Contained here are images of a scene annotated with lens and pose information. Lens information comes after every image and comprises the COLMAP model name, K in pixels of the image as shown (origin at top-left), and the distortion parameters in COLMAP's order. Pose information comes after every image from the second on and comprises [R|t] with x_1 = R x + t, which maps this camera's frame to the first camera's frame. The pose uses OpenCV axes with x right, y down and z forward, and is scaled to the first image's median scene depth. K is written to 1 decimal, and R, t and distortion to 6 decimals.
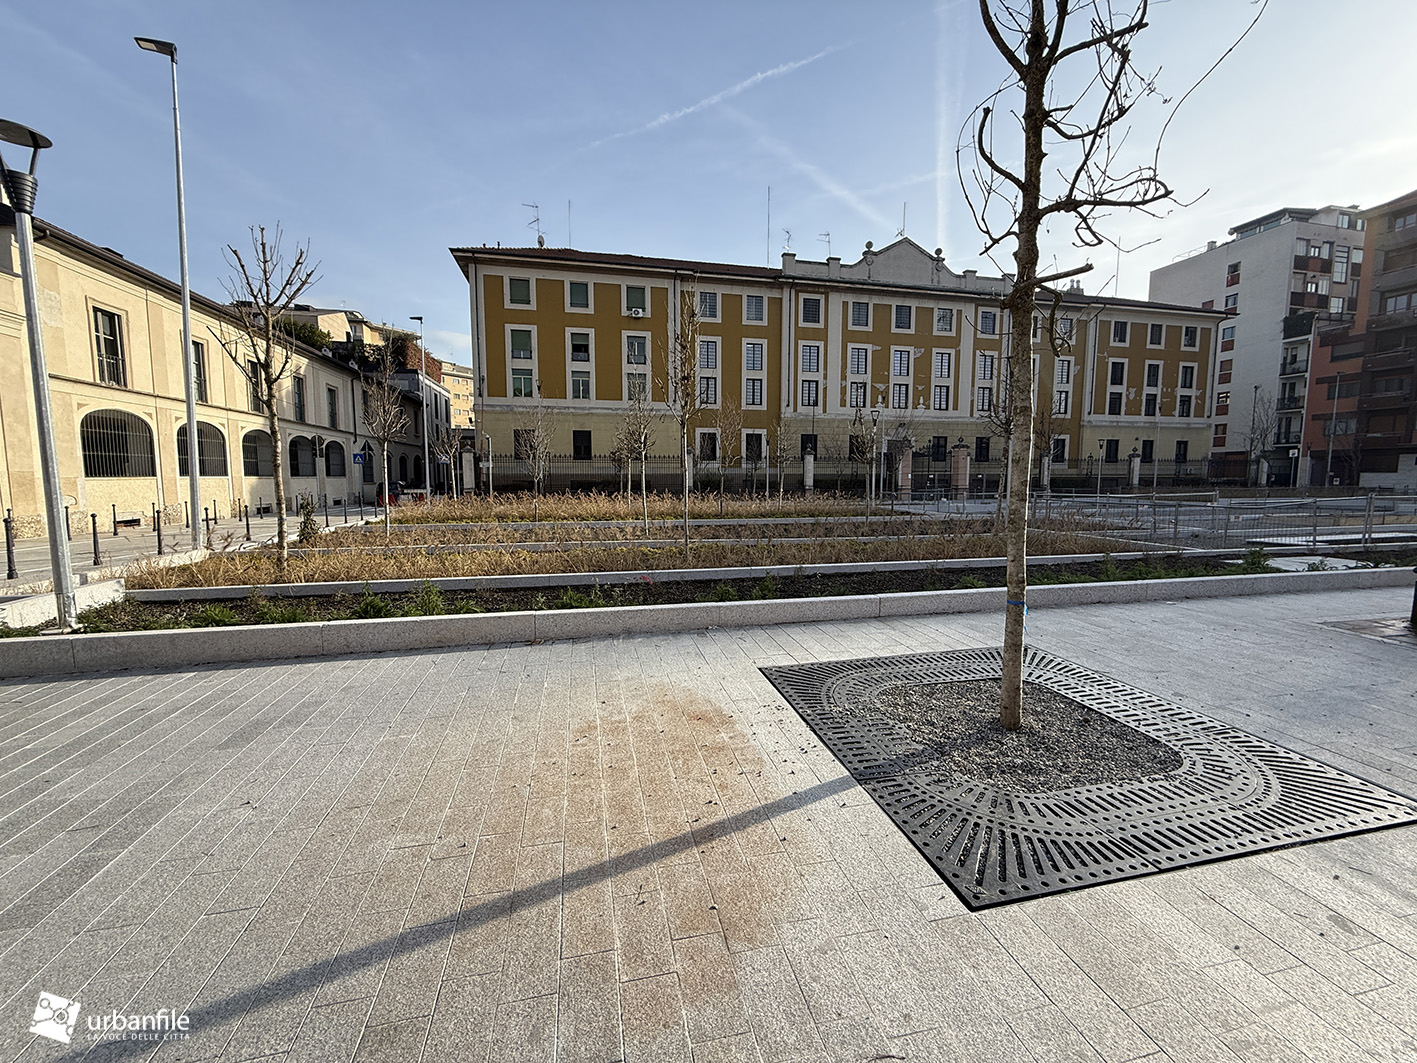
lens RADIAL K [[562.4, 0, 705.3], [0, 562.4, 527.7], [0, 0, 1]] dist [-0.000098, 0.000113]
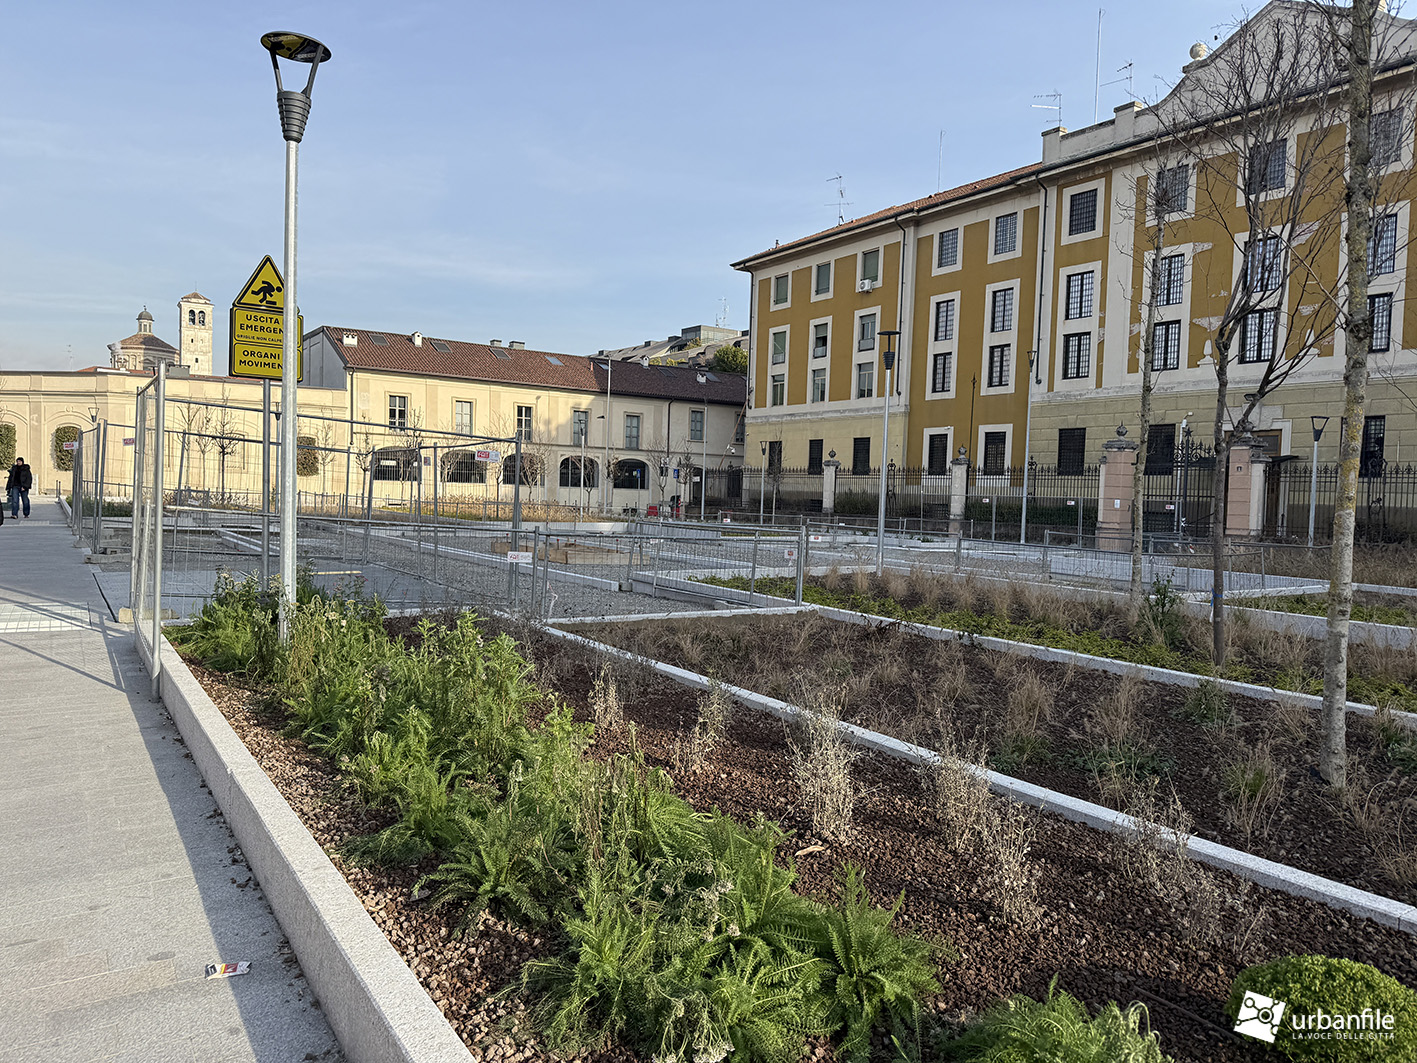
lens RADIAL K [[983.5, 0, 709.6], [0, 983.5, 531.8], [0, 0, 1]] dist [0.170617, -0.327703]
pose [[0.358640, 0.050532, -0.932107, 1.090247], [-0.116764, 0.993120, 0.008913, -0.031965], [0.926144, 0.105640, 0.362073, 0.339682]]
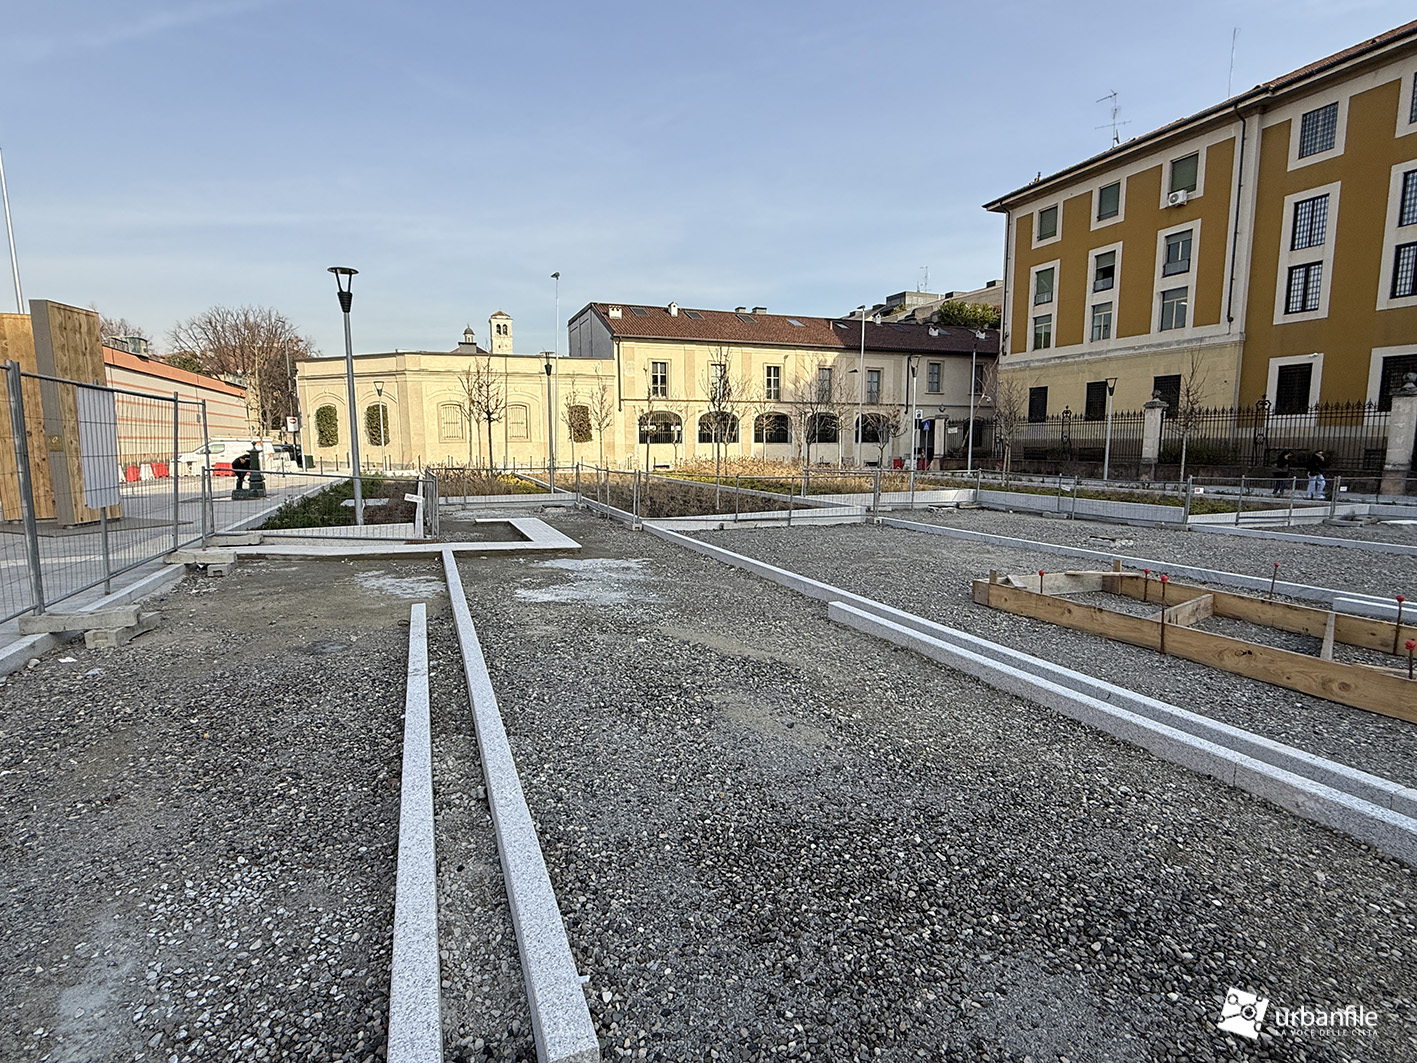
lens RADIAL K [[710.8, 0, 704.8], [0, 710.8, 528.9], [0, 0, 1]] dist [0.001492, -0.000189]
pose [[0.158071, 0.120733, -0.980019, 0.665307], [-0.086848, 0.990350, 0.107997, -0.033635], [0.983601, 0.068042, 0.167031, 0.328823]]
